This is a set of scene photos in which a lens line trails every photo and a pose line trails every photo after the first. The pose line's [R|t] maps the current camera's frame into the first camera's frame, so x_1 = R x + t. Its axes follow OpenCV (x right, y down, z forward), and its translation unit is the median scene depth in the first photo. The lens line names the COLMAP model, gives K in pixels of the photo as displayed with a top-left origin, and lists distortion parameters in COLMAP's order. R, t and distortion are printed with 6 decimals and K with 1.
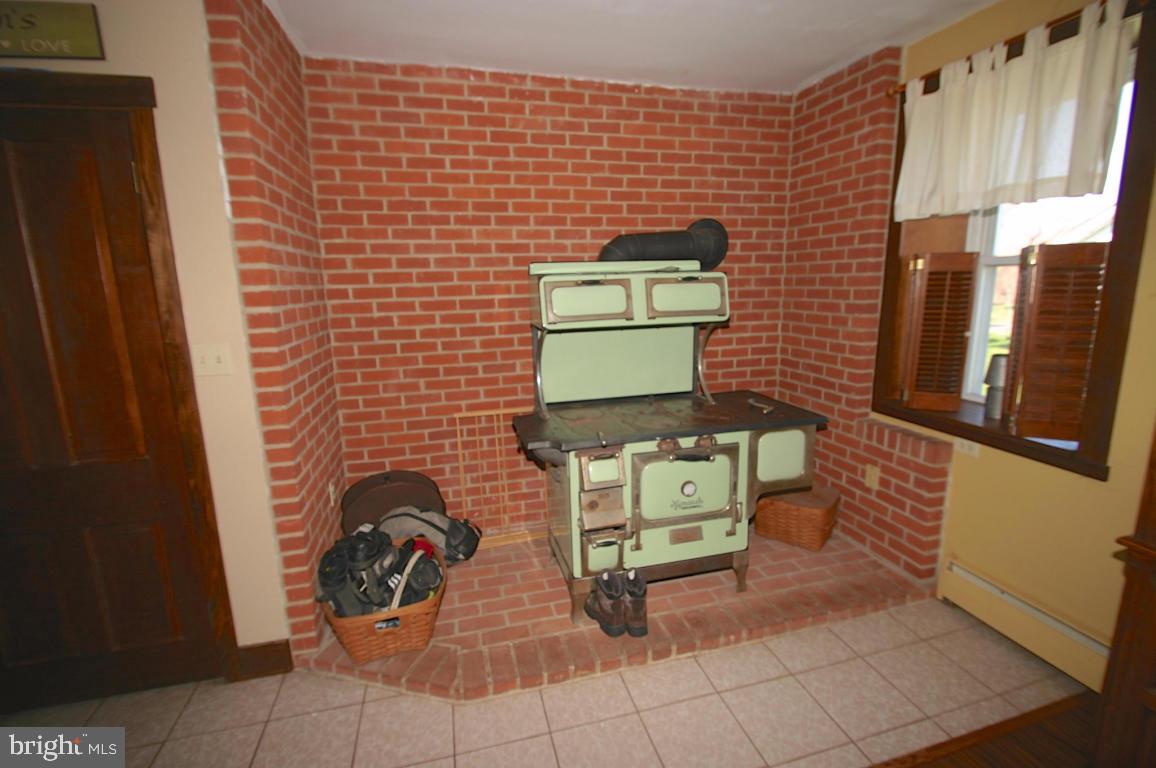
lens RADIAL K [[530.1, 0, 581.8], [0, 530.1, 388.2], [0, 0, 1]] dist [-0.009496, -0.002060]
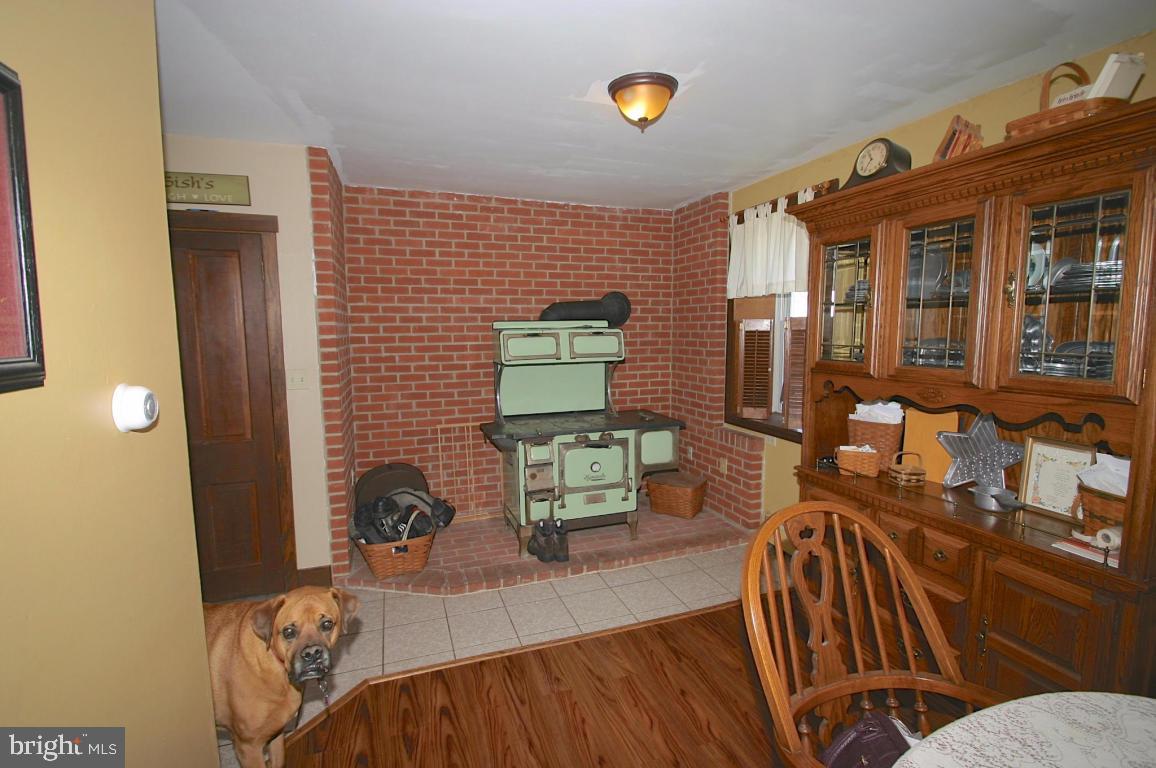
lens RADIAL K [[530.1, 0, 581.7], [0, 530.1, 384.8], [0, 0, 1]] dist [-0.009496, -0.002060]
pose [[0.996144, 0.004391, 0.087628, 0.021888], [0.003861, 0.995585, -0.093787, 0.086709], [-0.087653, 0.093764, 0.991728, -0.506888]]
